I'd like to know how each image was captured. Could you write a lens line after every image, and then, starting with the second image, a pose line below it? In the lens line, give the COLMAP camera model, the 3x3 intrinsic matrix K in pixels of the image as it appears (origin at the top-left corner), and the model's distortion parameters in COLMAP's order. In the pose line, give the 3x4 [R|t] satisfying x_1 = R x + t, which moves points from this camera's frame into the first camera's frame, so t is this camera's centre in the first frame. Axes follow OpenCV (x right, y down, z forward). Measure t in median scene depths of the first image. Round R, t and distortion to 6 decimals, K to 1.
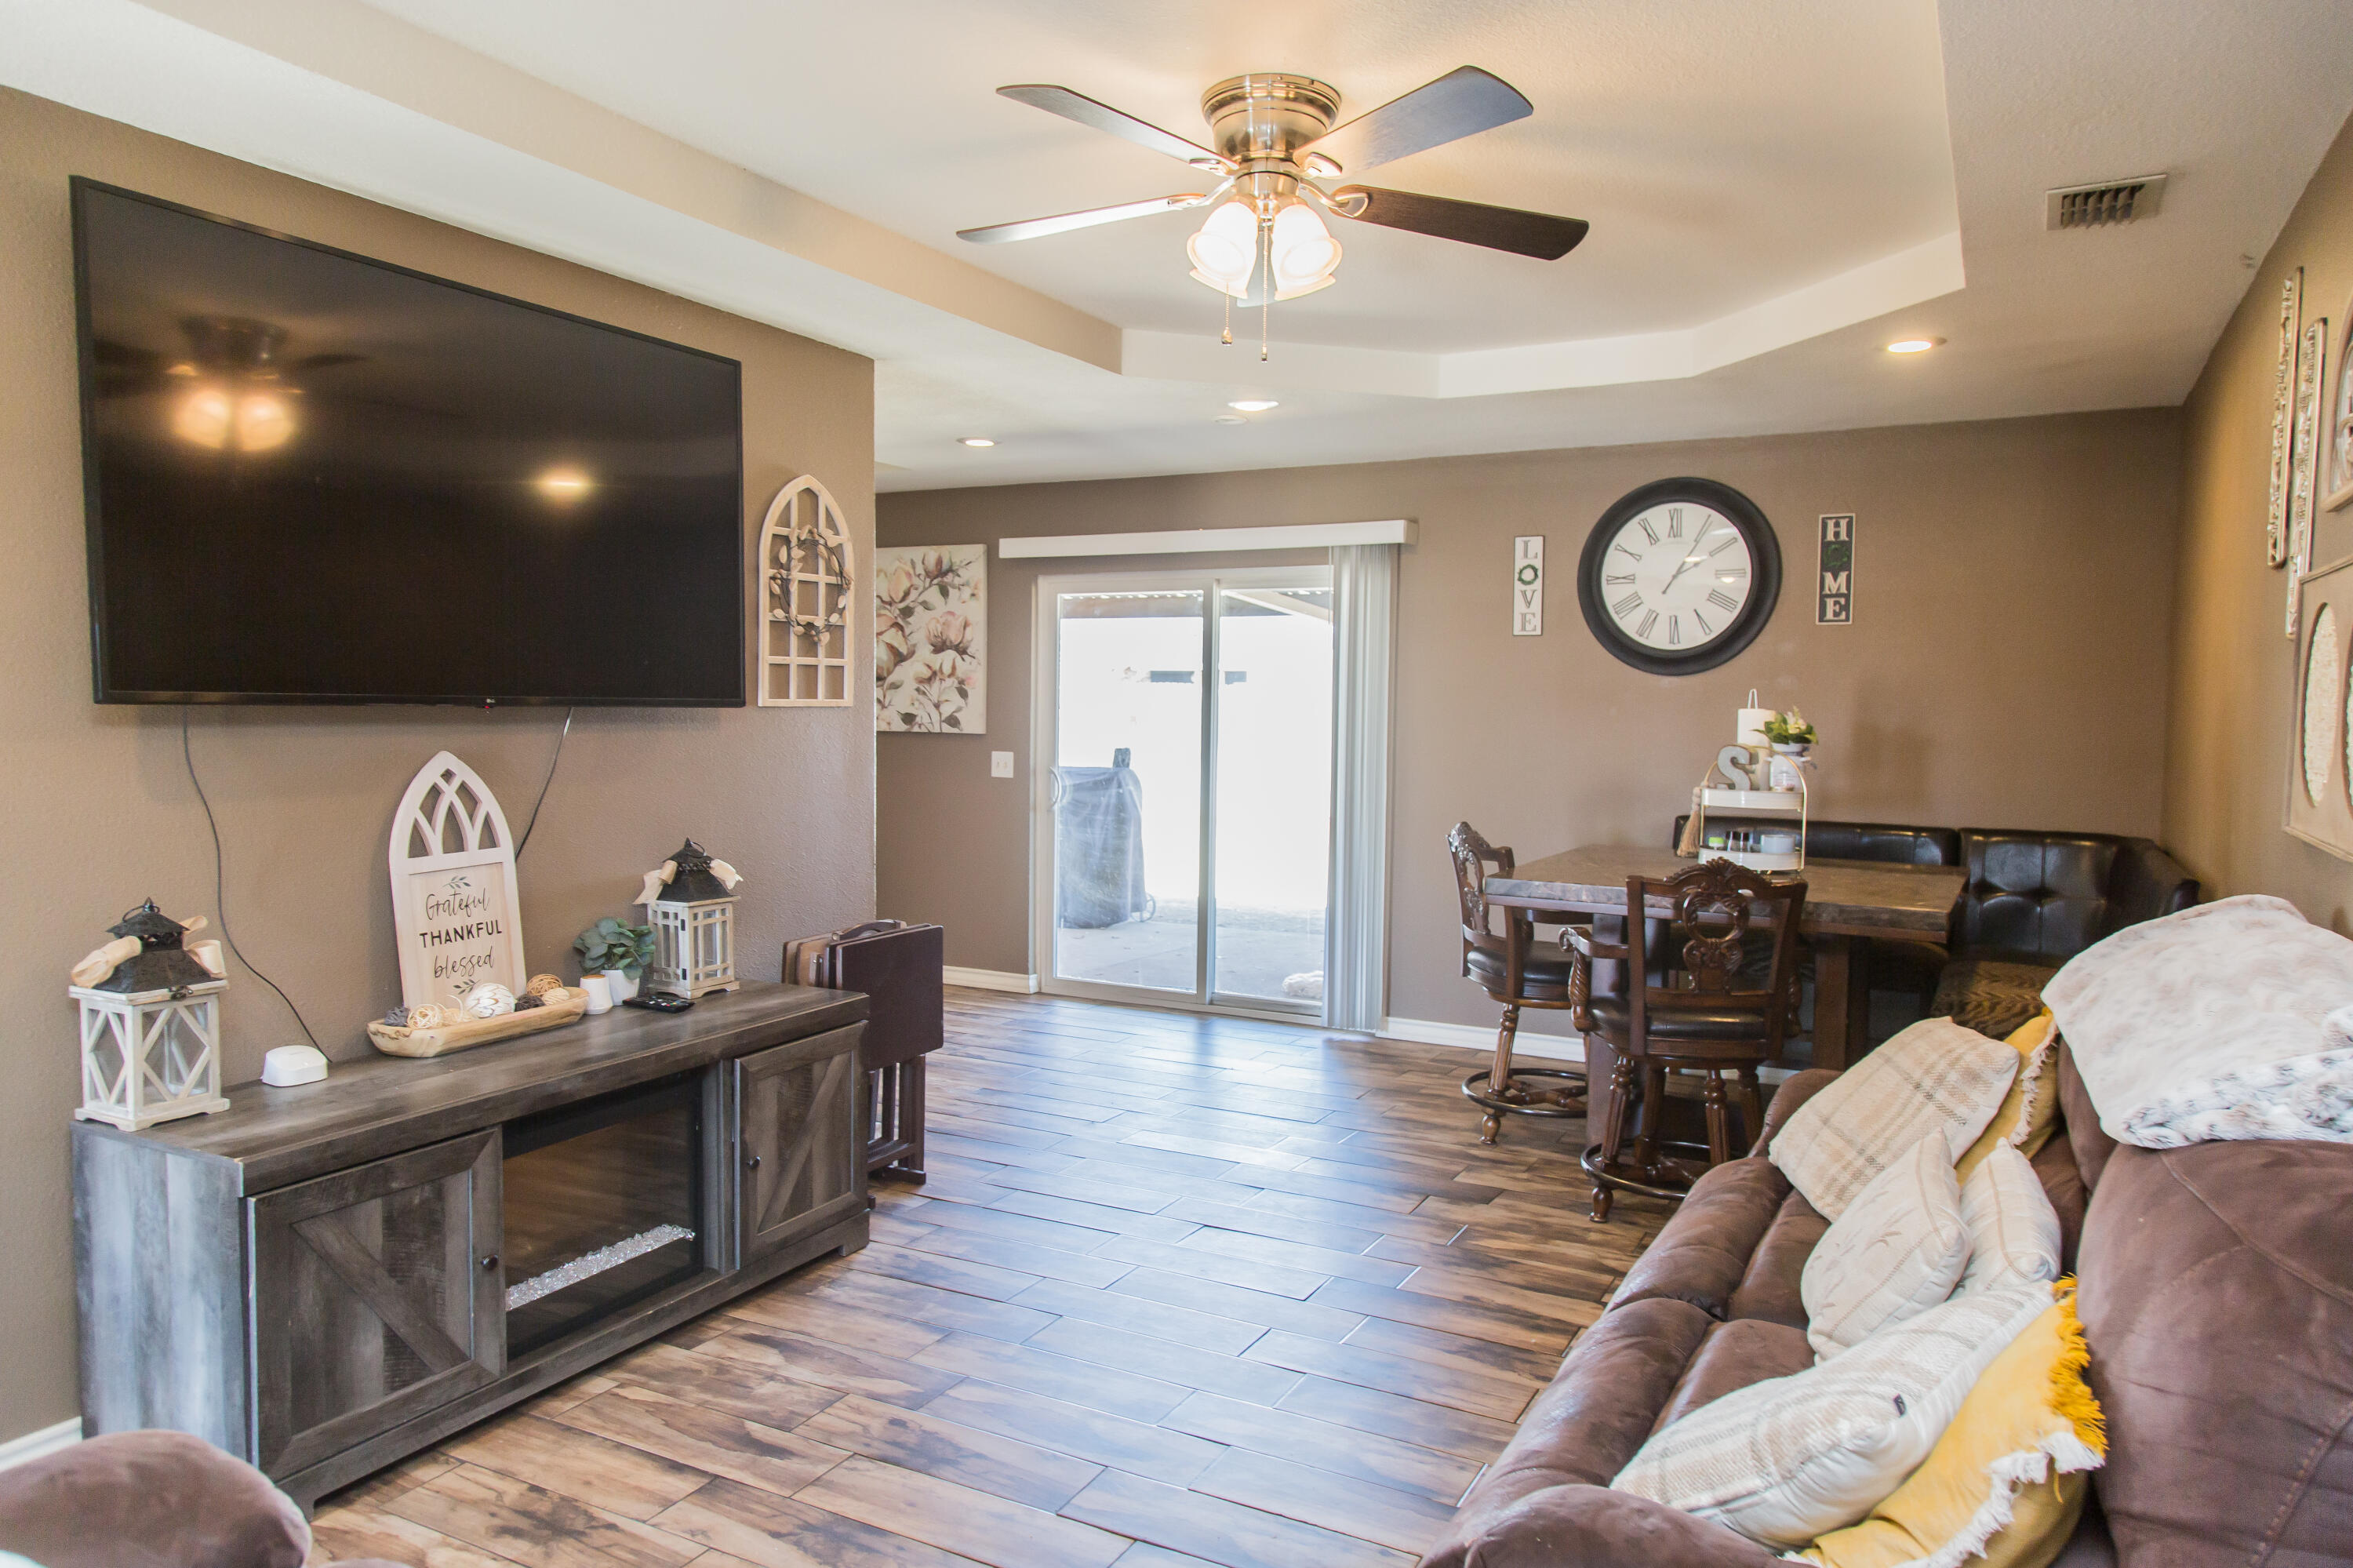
lens RADIAL K [[1648.7, 0, 1178.4], [0, 1648.7, 749.1], [0, 0, 1]] dist [0.028876, 0.002882]
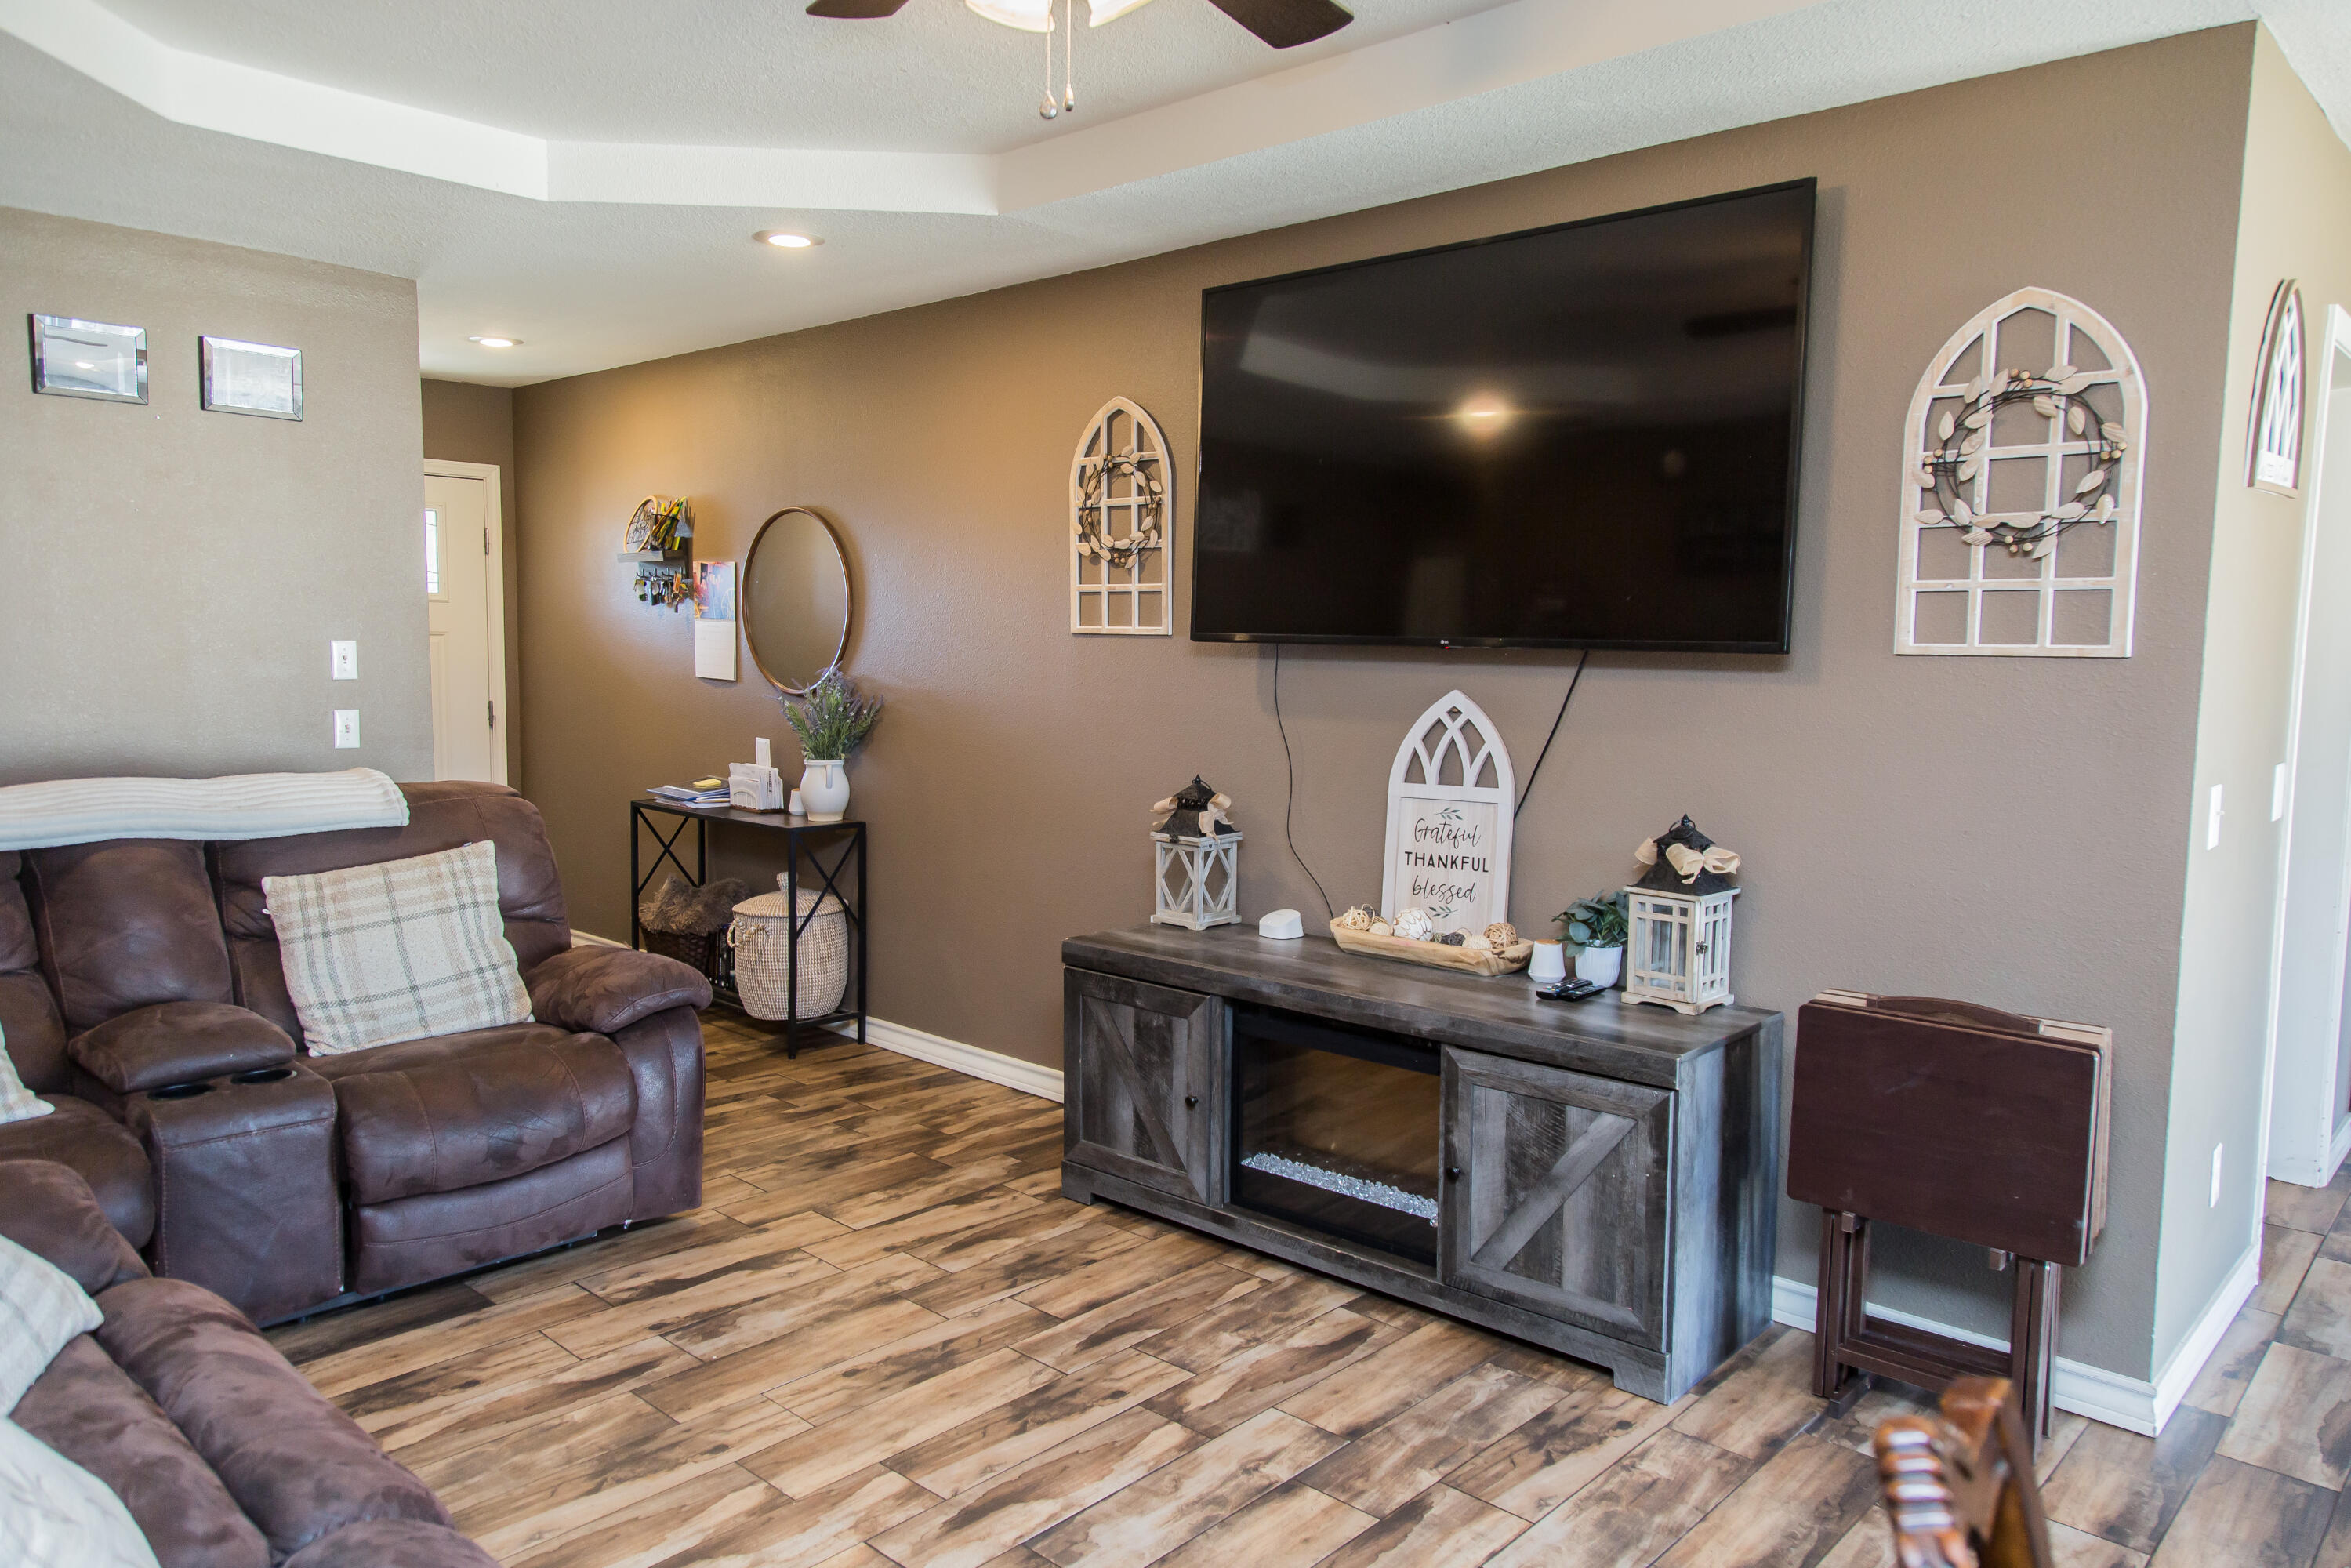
lens RADIAL K [[1601.8, 0, 1175.5], [0, 1601.8, 784.0], [0, 0, 1]] dist [-0.000833, 0.001487]
pose [[-0.281495, 0.066866, -0.957230, 0.545573], [-0.051064, 0.995112, 0.084529, -0.014714], [0.958203, 0.072675, -0.276704, 1.026338]]
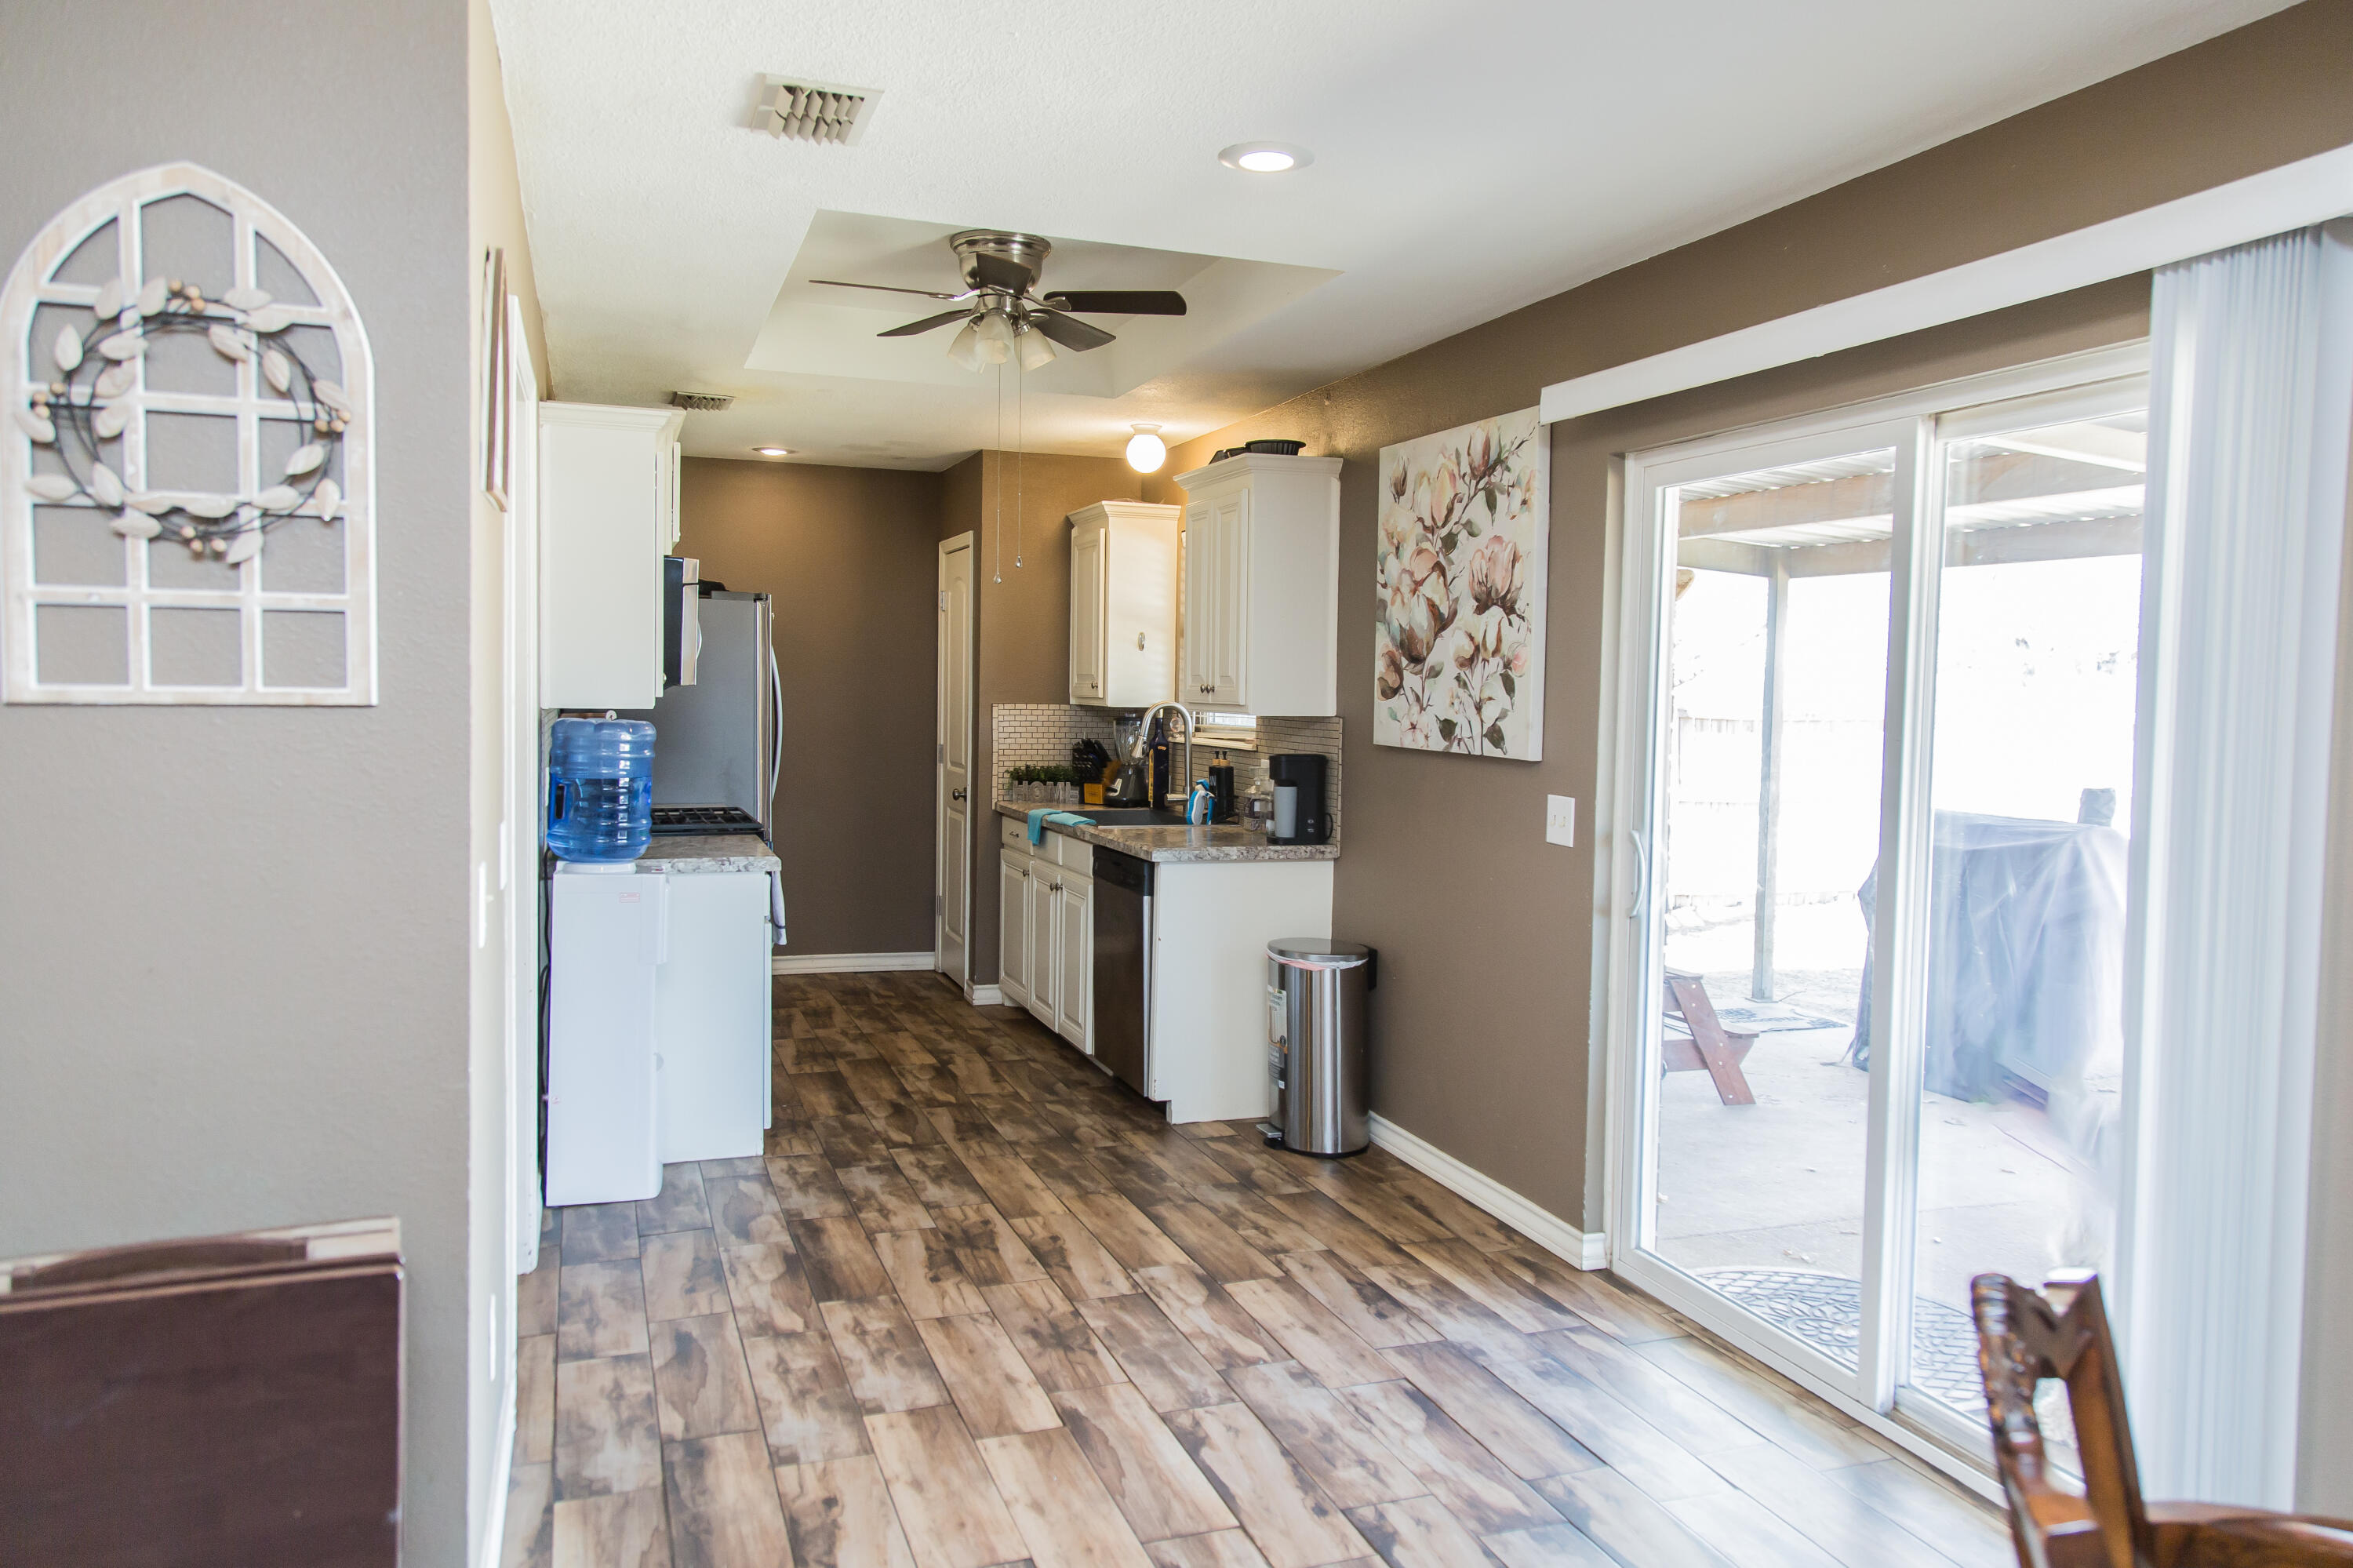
lens RADIAL K [[1648.7, 0, 1178.4], [0, 1648.7, 749.1], [0, 0, 1]] dist [0.028876, 0.002882]
pose [[0.732389, 0.031428, -0.680160, 0.309060], [-0.030042, 0.999453, 0.013833, -0.032593], [0.680223, 0.010302, 0.732933, 1.012164]]
